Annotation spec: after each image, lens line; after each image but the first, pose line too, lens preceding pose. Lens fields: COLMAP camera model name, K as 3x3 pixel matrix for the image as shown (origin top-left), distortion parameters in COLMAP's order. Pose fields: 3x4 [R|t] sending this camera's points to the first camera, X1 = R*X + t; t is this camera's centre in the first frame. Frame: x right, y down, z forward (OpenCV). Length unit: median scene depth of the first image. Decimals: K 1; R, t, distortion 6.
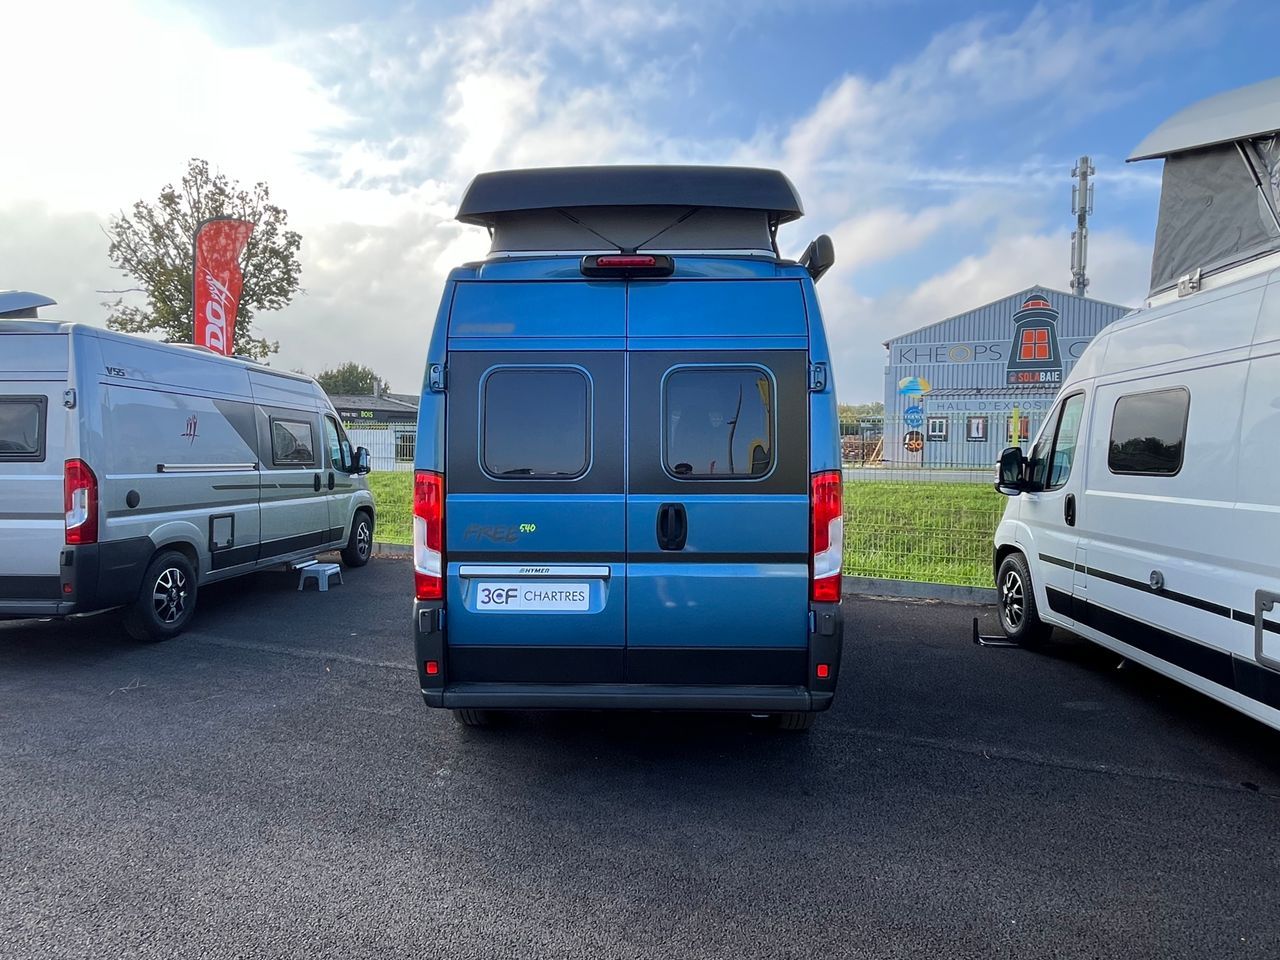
lens RADIAL K [[789.1, 0, 639.6], [0, 789.1, 476.2], [0, 0, 1]] dist [-0.000662, -0.003140]
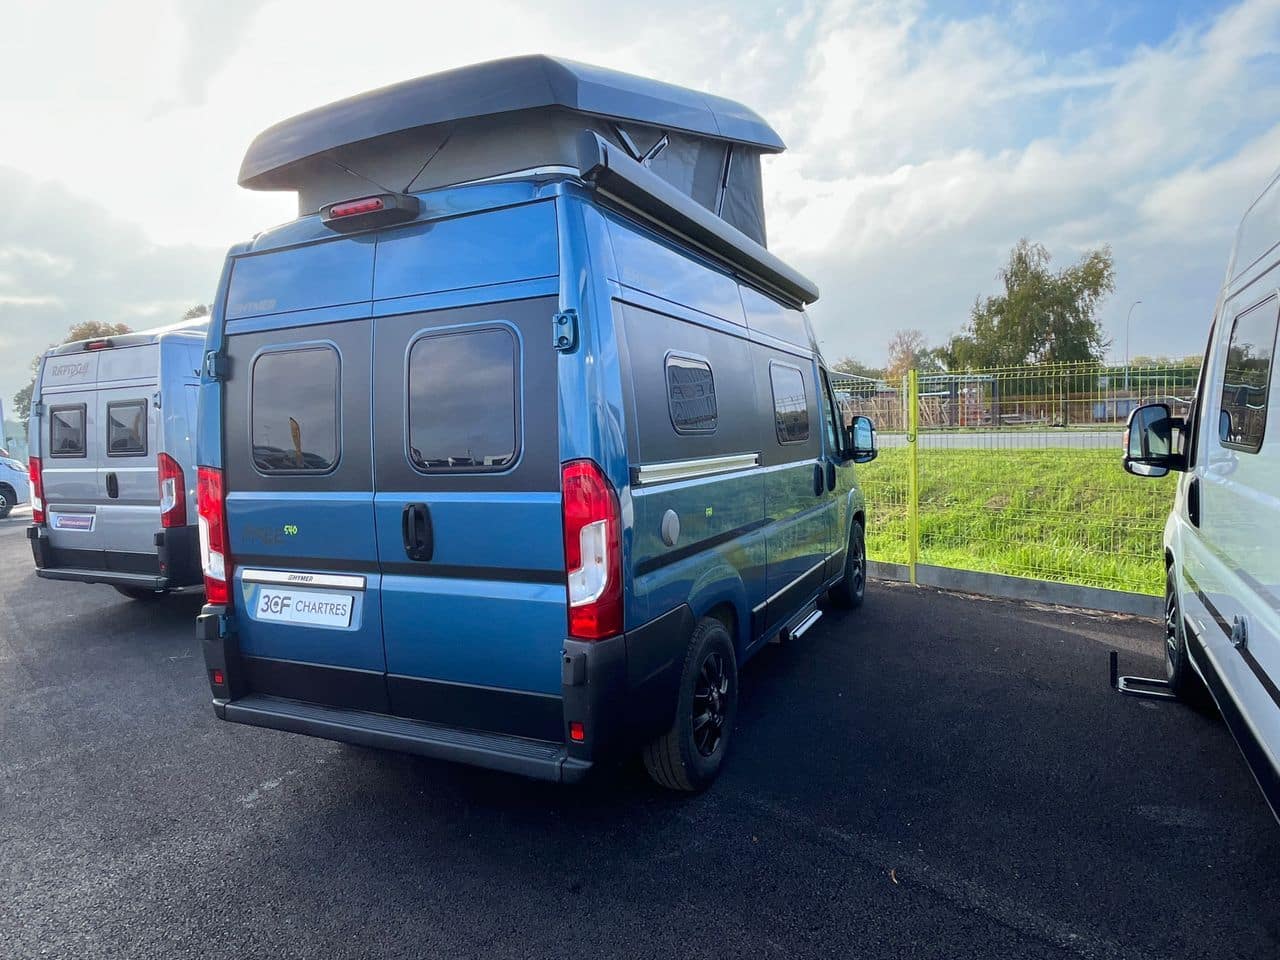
lens RADIAL K [[789.6, 0, 640.0], [0, 789.6, 480.0], [0, 0, 1]] dist [-0.002284, -0.000944]
pose [[0.913903, -0.007469, -0.405863, 0.569120], [0.025318, 0.998933, 0.038629, -0.014106], [0.405141, -0.045579, 0.913117, 0.352237]]
